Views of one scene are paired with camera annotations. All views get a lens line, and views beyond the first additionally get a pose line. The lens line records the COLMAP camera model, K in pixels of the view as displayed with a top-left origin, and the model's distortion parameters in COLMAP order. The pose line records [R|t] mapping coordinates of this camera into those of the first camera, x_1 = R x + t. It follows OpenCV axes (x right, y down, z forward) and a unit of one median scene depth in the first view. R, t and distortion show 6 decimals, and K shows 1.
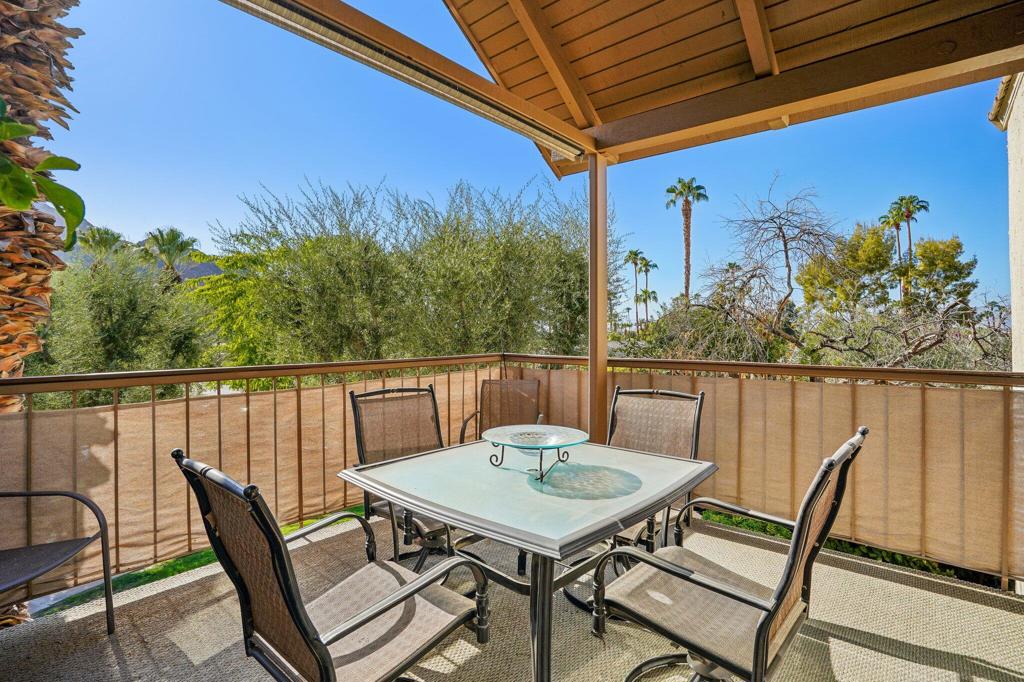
lens RADIAL K [[491.8, 0, 508.3], [0, 491.8, 322.5], [0, 0, 1]] dist [-0.021851, 0.000462]
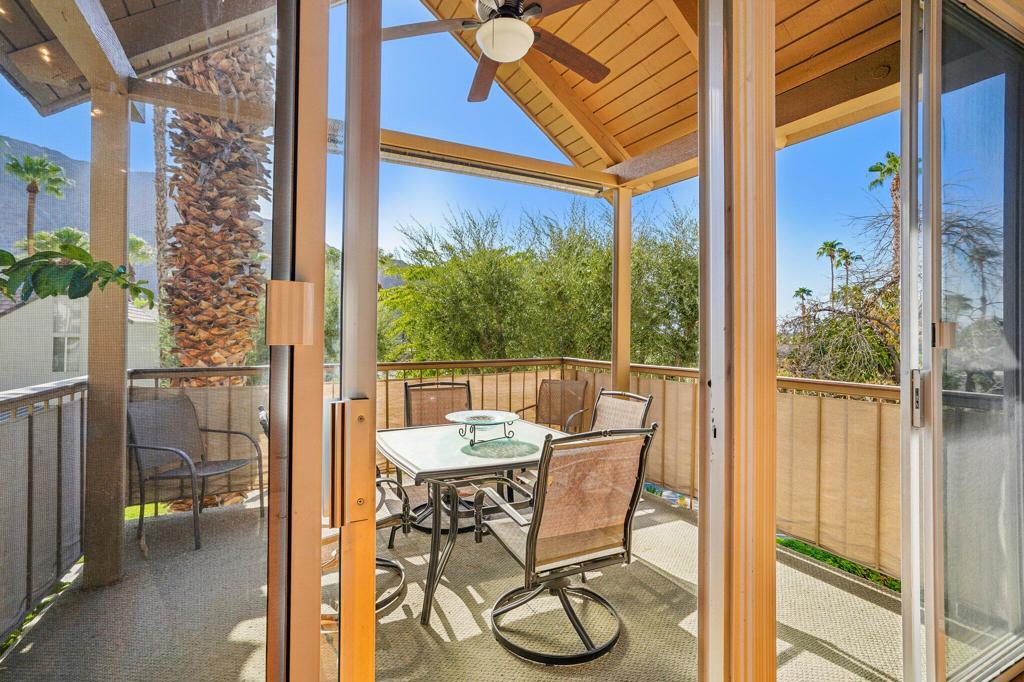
lens RADIAL K [[489.5, 0, 505.2], [0, 489.5, 328.2], [0, 0, 1]] dist [-0.002816, 0.000286]
pose [[0.930916, 0.003770, -0.365213, 0.401238], [0.000341, 0.999937, 0.011191, -0.029713], [0.365232, -0.010543, 0.930857, -0.197971]]
